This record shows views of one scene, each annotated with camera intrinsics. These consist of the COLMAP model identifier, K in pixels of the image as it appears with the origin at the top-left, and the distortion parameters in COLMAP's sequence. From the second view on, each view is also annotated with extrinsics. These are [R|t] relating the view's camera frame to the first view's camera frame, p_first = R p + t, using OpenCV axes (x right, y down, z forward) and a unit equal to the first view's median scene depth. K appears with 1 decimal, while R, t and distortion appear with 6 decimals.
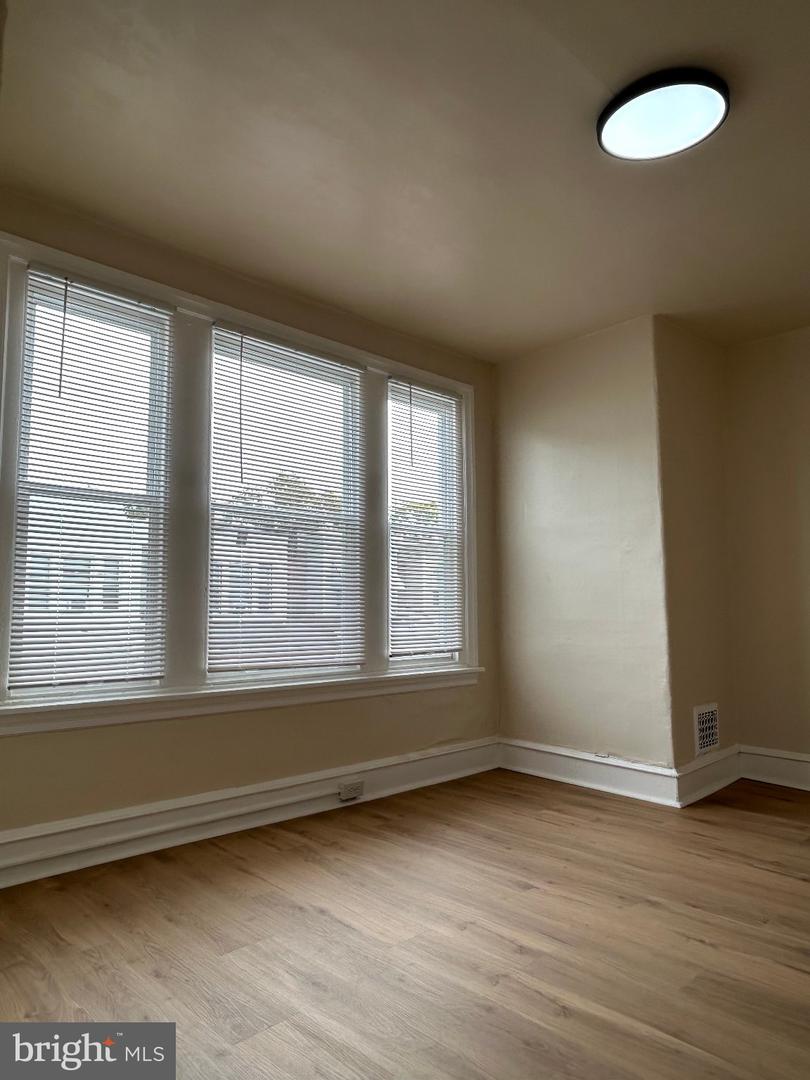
lens RADIAL K [[739.6, 0, 405.0], [0, 739.6, 540.0], [0, 0, 1]] dist [-0.044101, 0.003530]
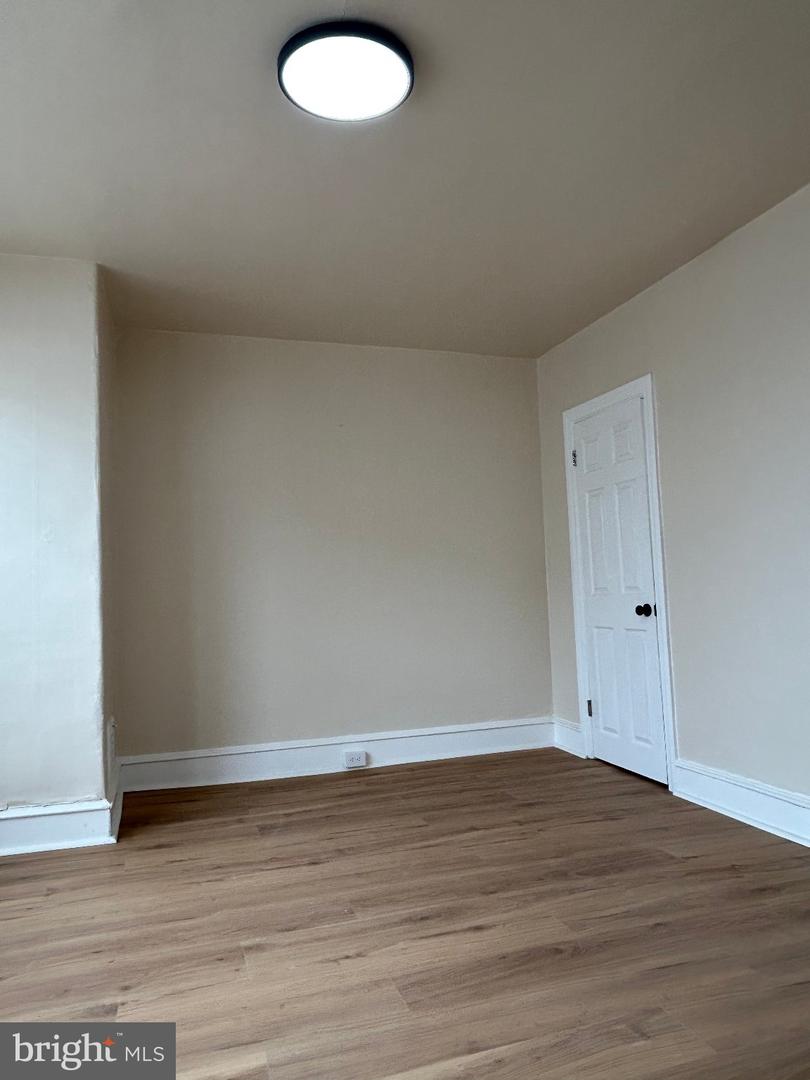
lens RADIAL K [[739.6, 0, 405.0], [0, 739.6, 540.0], [0, 0, 1]] dist [-0.044101, 0.003530]
pose [[0.429224, 0.032655, 0.902608, -0.304653], [-0.022871, 0.999419, -0.025282, 0.035248], [-0.902909, -0.009792, 0.429721, 0.403039]]
